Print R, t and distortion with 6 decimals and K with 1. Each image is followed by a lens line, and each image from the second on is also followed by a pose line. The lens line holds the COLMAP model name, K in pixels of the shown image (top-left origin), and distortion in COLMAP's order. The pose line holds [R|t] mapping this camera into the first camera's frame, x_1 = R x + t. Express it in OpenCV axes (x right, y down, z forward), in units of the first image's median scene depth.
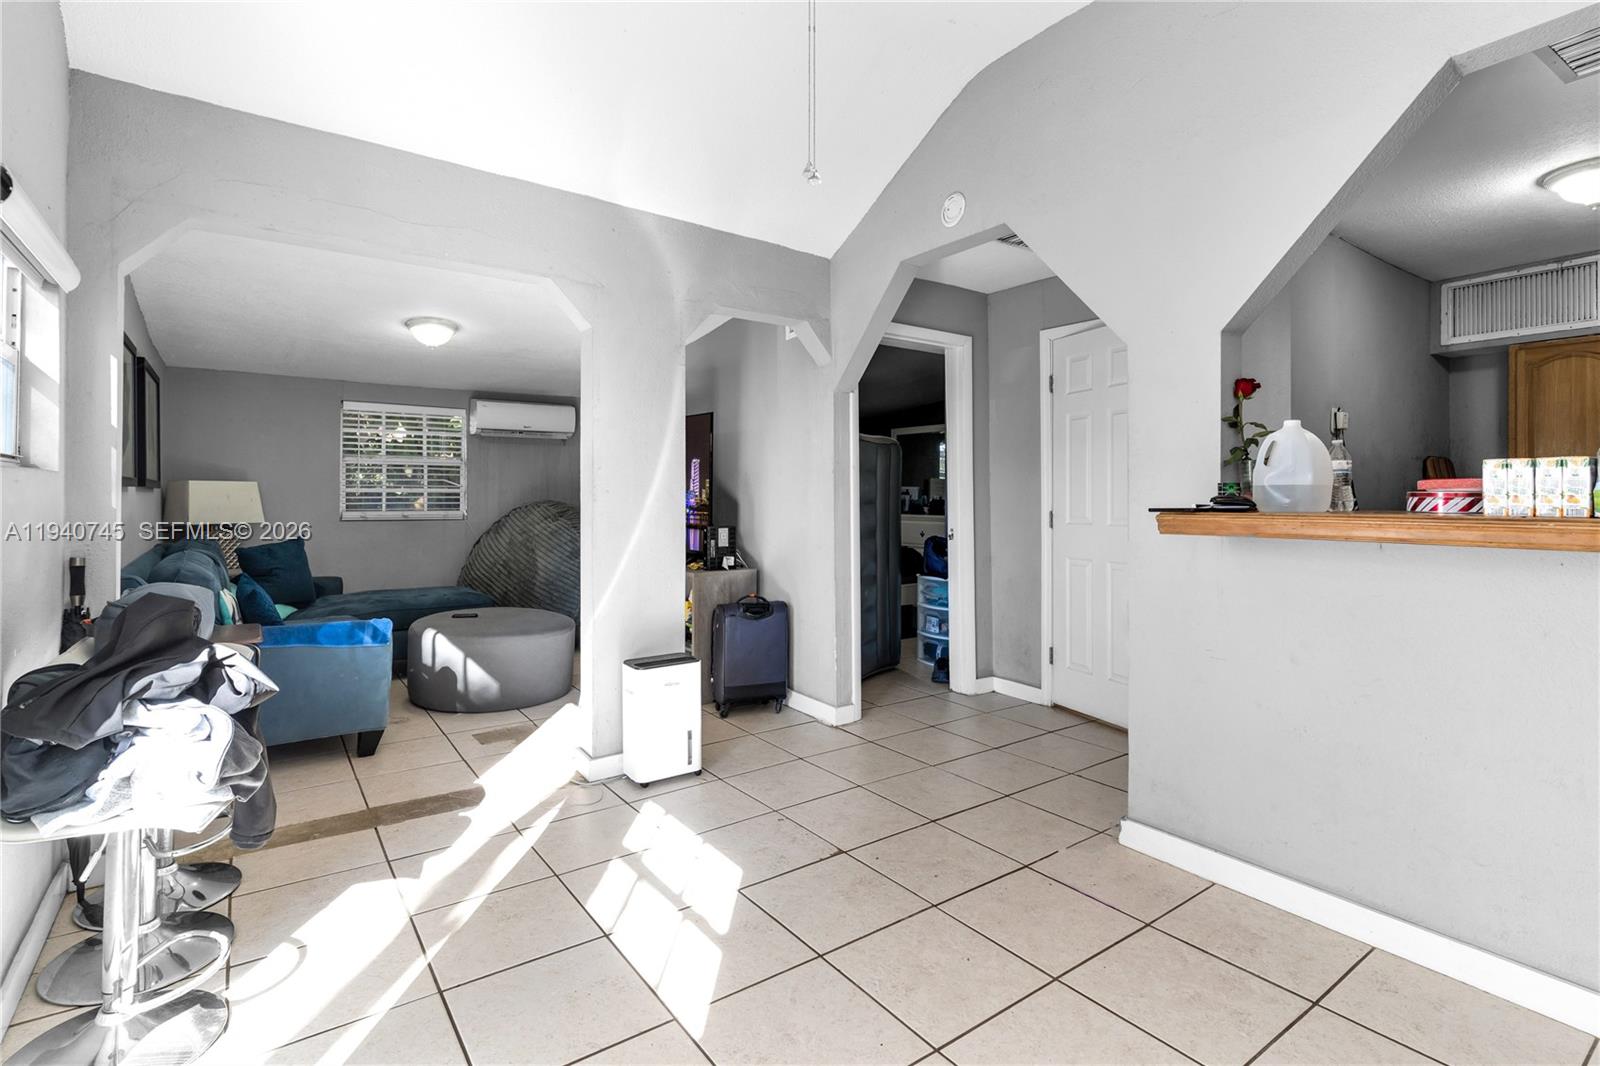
lens RADIAL K [[773.7, 0, 808.0], [0, 773.7, 520.3], [0, 0, 1]] dist [-0.001520, -0.000300]
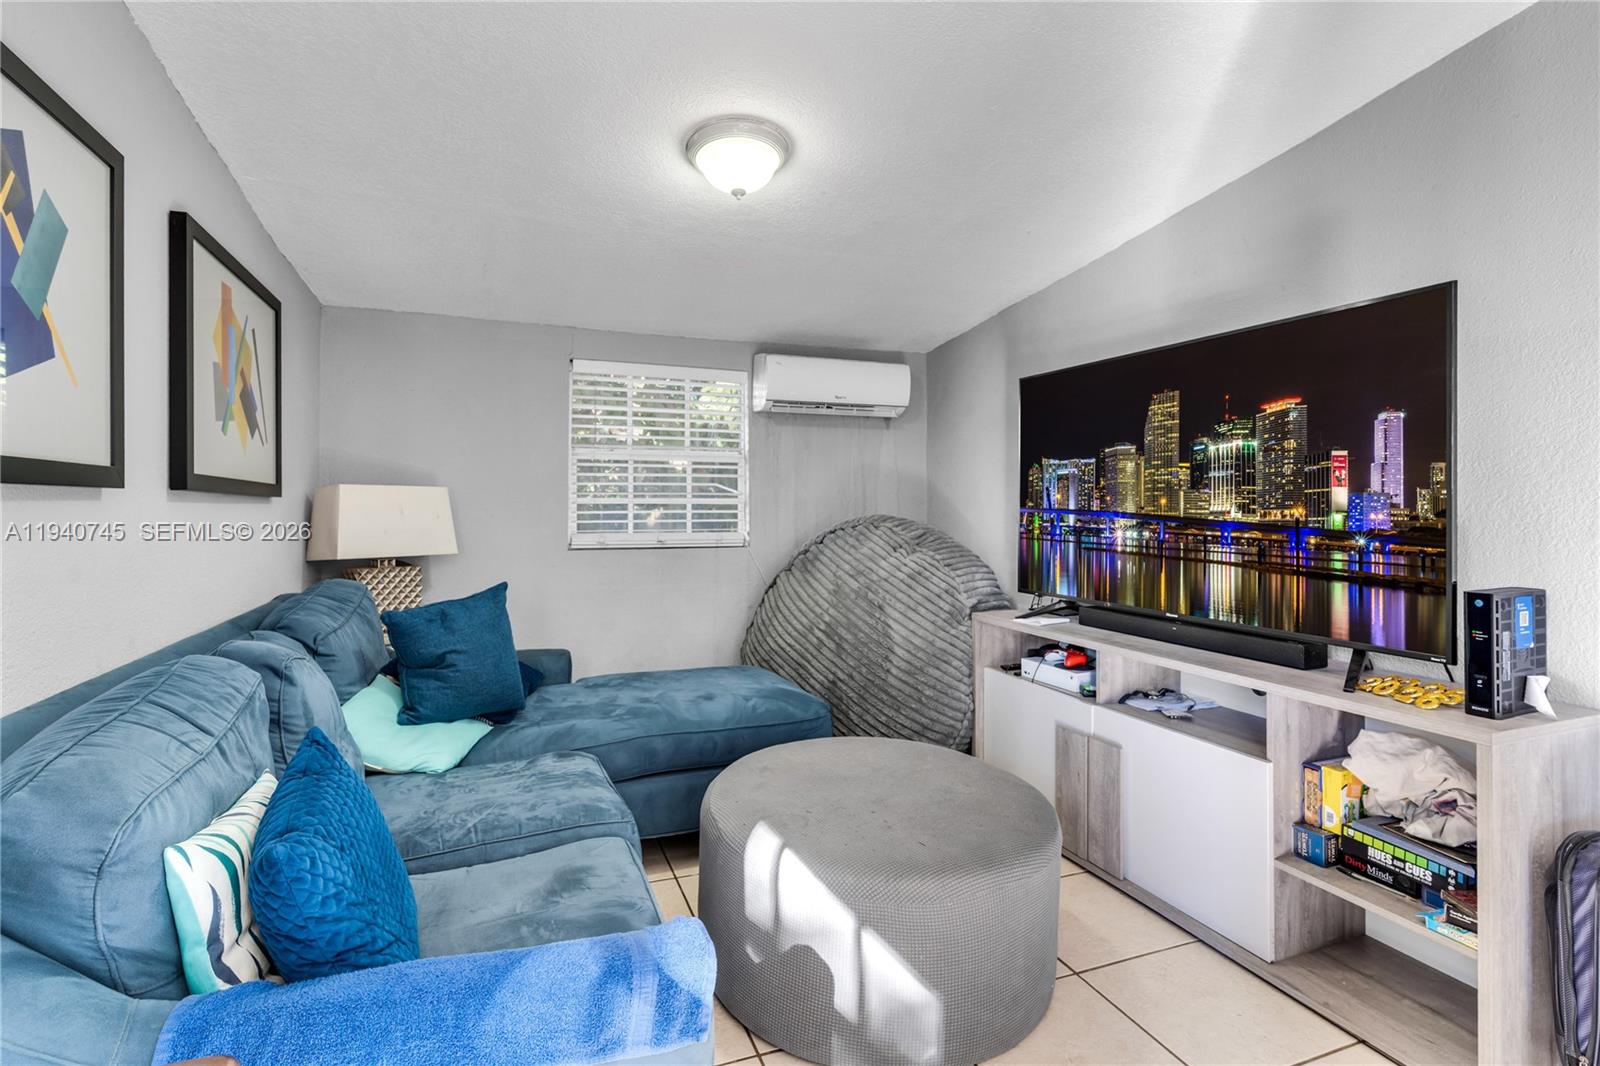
lens RADIAL K [[773.7, 0, 795.9], [0, 773.7, 527.8], [0, 0, 1]] dist [-0.001520, -0.000300]
pose [[0.967220, 0.003201, -0.253919, -0.275314], [-0.006019, 0.999929, -0.010324, -0.011492], [0.253868, 0.011513, 0.967170, 0.454268]]
